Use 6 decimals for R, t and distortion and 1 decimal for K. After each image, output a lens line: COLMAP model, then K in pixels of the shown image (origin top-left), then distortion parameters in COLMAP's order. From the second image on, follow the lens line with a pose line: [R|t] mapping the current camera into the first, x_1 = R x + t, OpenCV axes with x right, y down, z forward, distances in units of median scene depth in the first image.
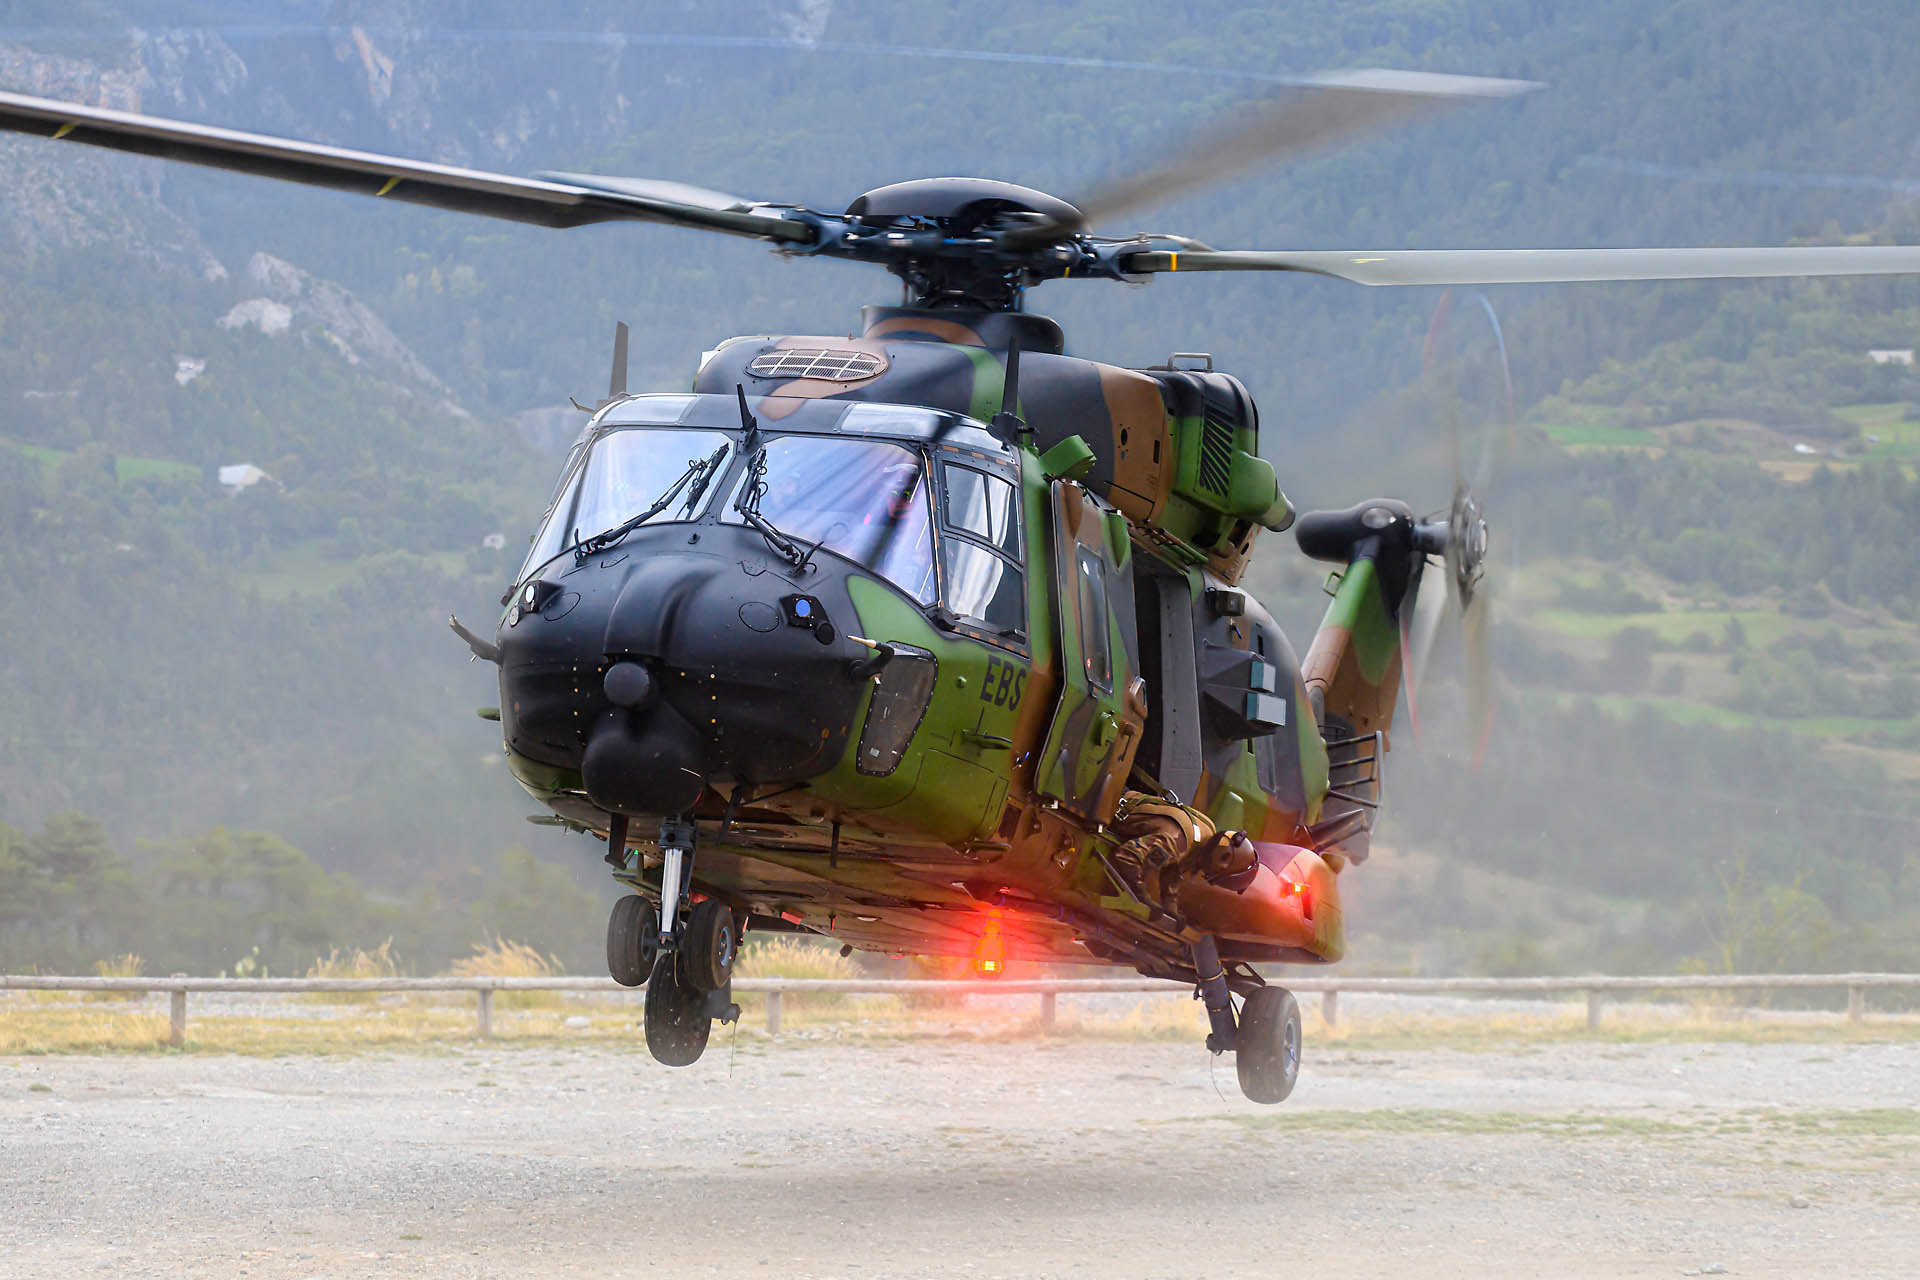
lens RADIAL K [[9742.4, 0, 952.4], [0, 9742.4, 624.9], [0, 0, 1]] dist [-0.012061, 0.000000]
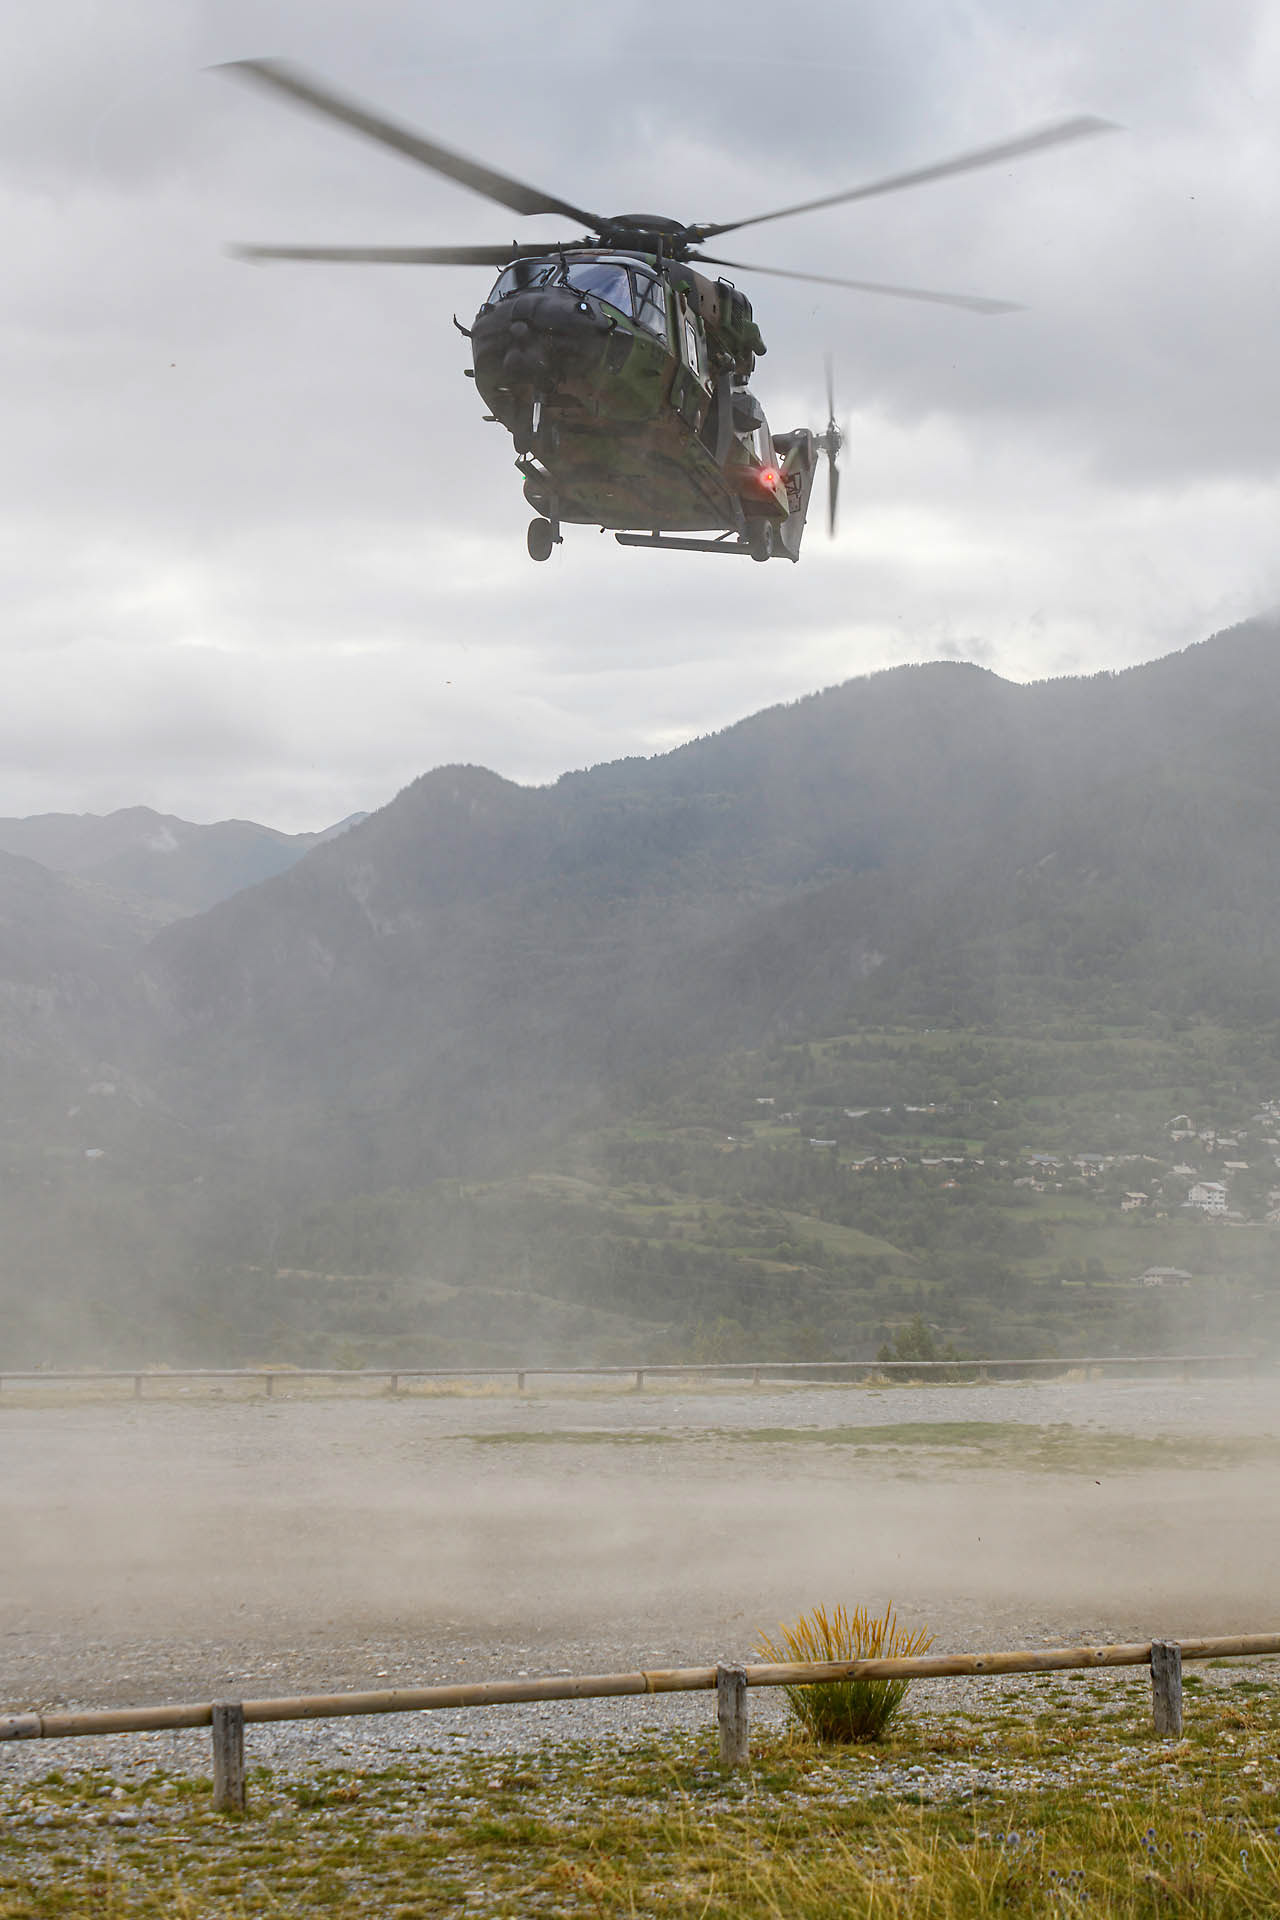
lens RADIAL K [[6093.3, 0, 640.0], [0, 6093.3, 959.8], [0, 0, 1]] dist [-0.201248, 0.000000]
pose [[0.997393, -0.005455, 0.071959, -0.045608], [0.008286, 0.999201, -0.039110, -0.003064], [-0.071688, 0.039604, 0.996641, -0.529821]]
